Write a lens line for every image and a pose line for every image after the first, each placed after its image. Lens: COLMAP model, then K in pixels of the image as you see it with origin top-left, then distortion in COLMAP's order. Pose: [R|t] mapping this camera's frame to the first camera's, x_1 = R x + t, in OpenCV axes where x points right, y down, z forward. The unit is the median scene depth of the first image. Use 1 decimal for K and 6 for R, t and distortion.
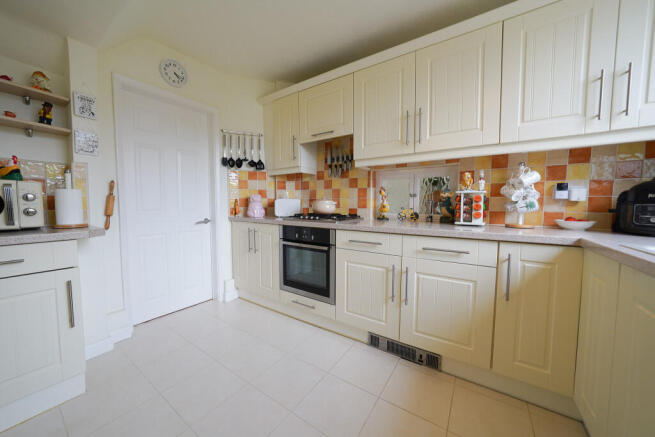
lens RADIAL K [[236.3, 0, 327.5], [0, 236.3, 218.5], [0, 0, 1]] dist [0.000006, 0.000017]
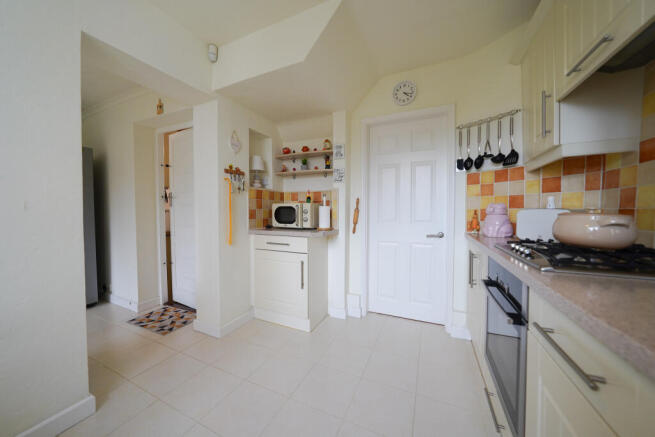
lens RADIAL K [[236.3, 0, 327.5], [0, 236.3, 218.5], [0, 0, 1]] dist [0.000006, 0.000017]
pose [[0.167031, 0.028840, -0.985530, 0.287259], [-0.065514, 0.997688, 0.018092, -0.038696], [0.983773, 0.061544, 0.168534, 0.412631]]
